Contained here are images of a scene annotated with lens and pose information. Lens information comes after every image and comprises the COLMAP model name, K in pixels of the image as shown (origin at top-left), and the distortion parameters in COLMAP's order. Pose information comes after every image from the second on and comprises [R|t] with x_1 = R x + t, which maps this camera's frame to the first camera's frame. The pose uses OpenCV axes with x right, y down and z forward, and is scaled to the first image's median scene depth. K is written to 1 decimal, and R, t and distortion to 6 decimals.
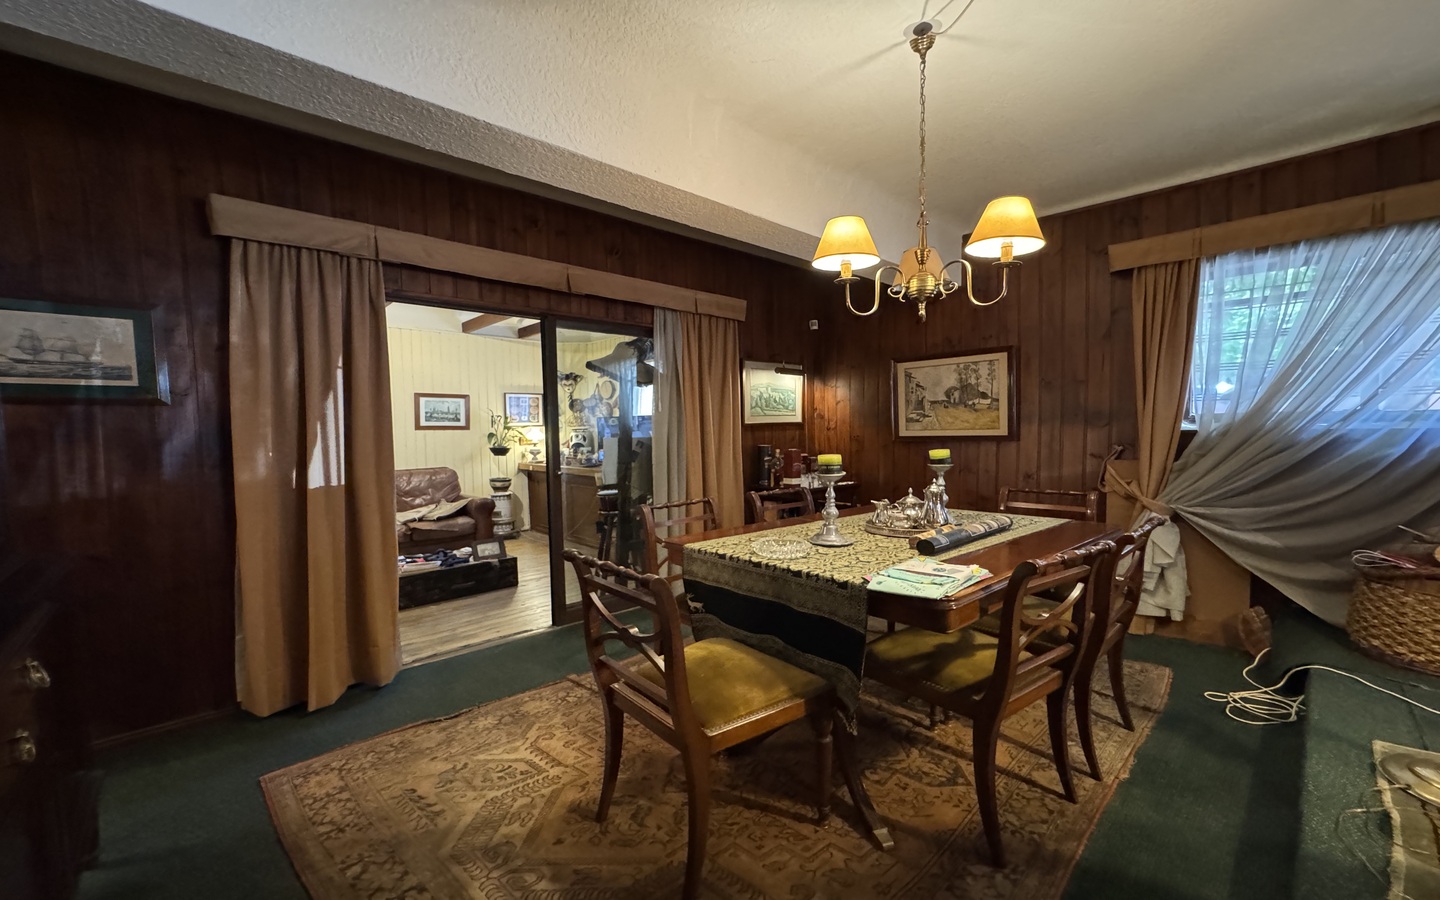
lens RADIAL K [[569.8, 0, 697.9], [0, 569.8, 462.7], [0, 0, 1]] dist [-0.003088, 0.000541]
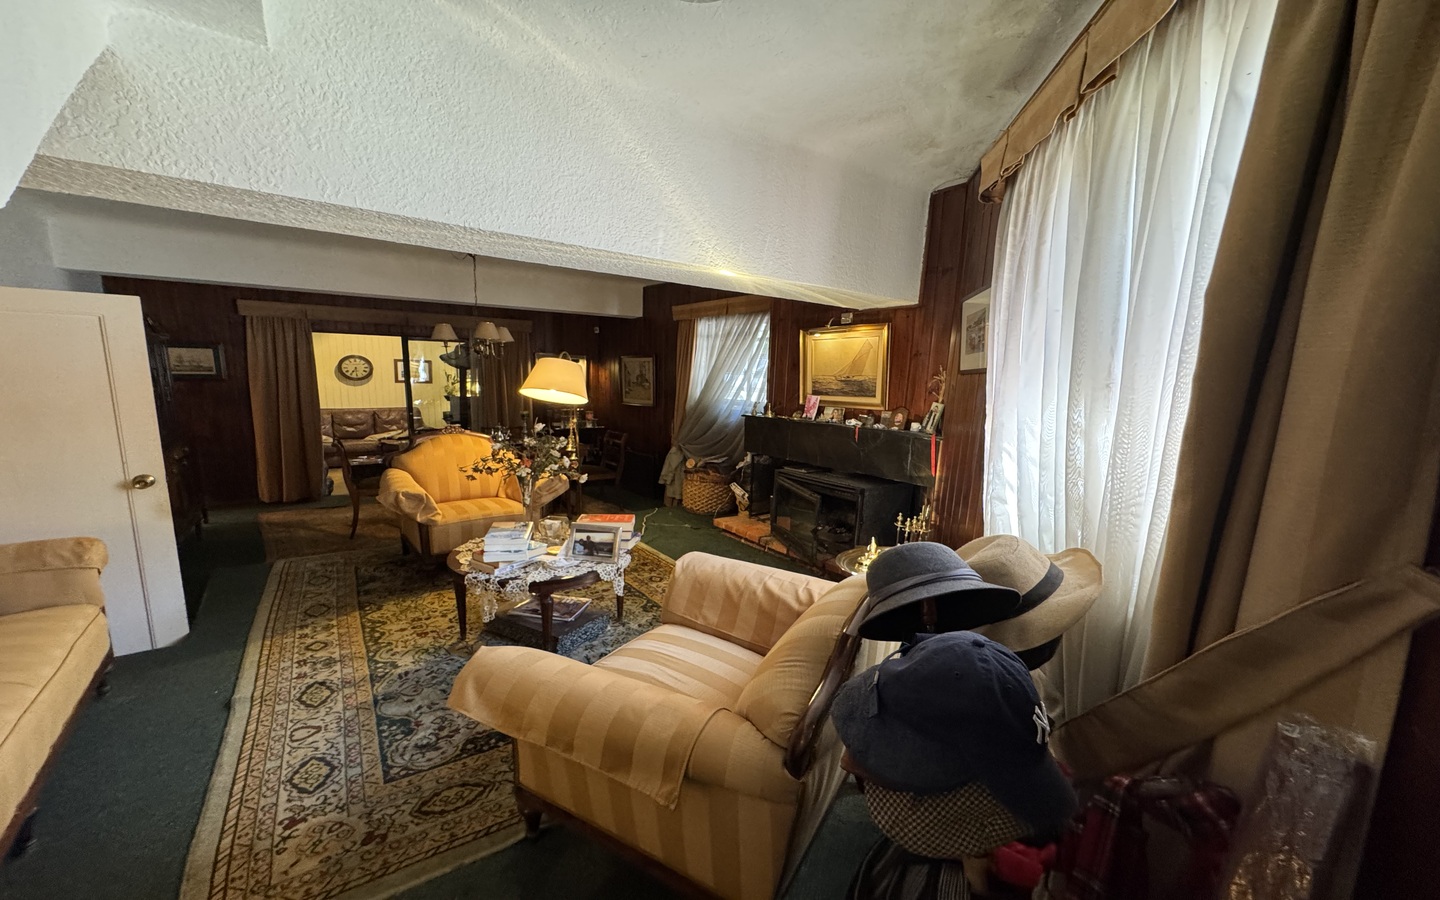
lens RADIAL K [[569.8, 0, 714.1], [0, 569.8, 473.8], [0, 0, 1]] dist [-0.003088, 0.000541]
pose [[0.992005, 0.054655, -0.113749, 0.938610], [-0.041472, 0.992477, 0.115192, -0.041322], [0.119189, -0.109554, 0.986809, -0.794101]]
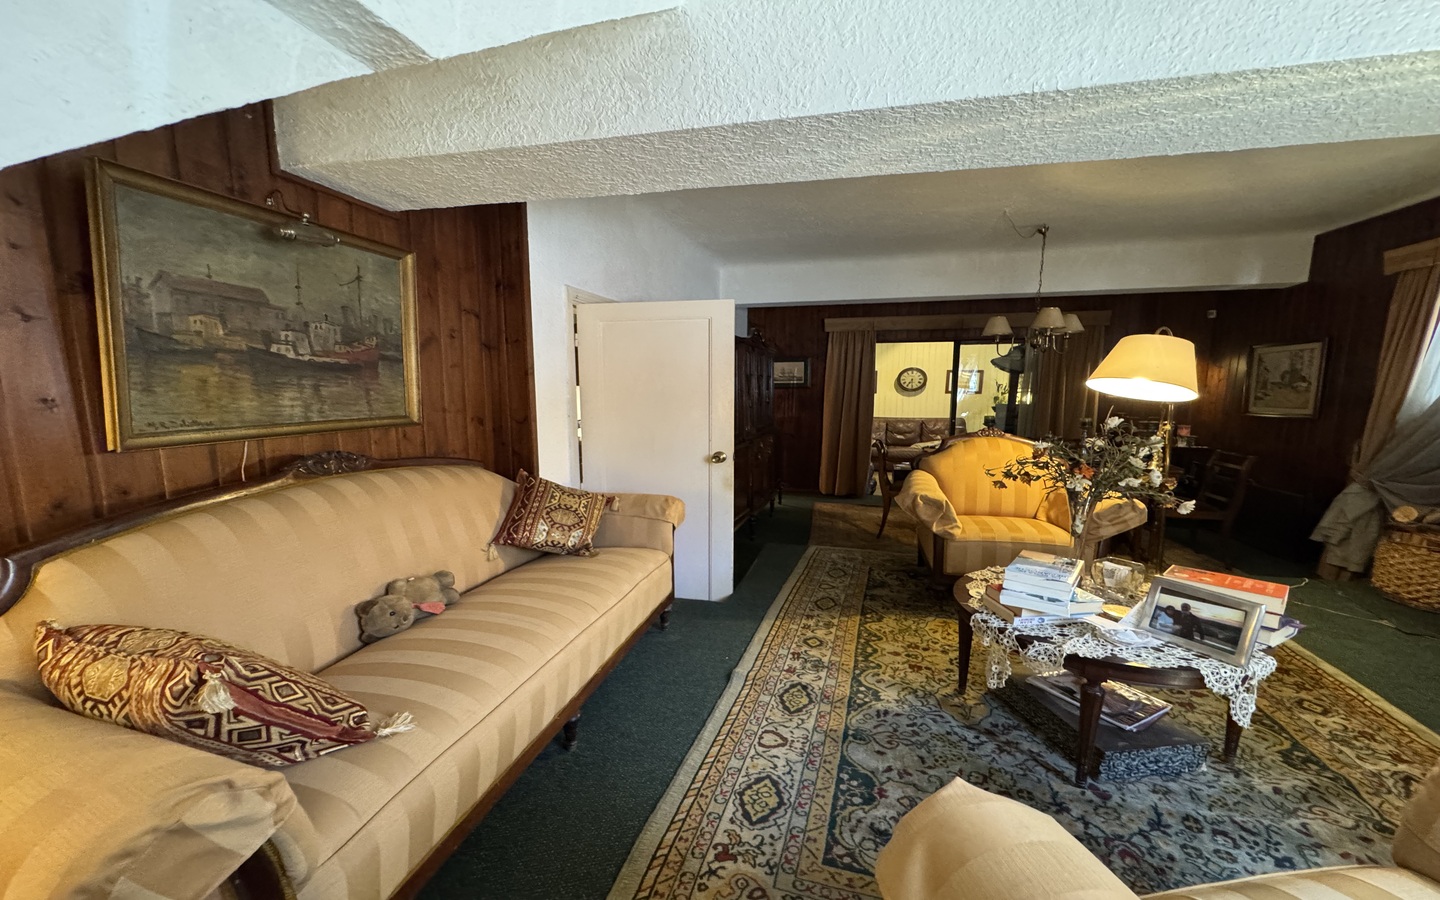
lens RADIAL K [[569.8, 0, 728.1], [0, 569.8, 476.8], [0, 0, 1]] dist [-0.003088, 0.000541]
pose [[0.542132, 0.143012, -0.828034, 0.861008], [-0.057629, 0.989418, 0.133155, -0.006819], [0.838315, -0.024469, 0.544637, -0.636164]]
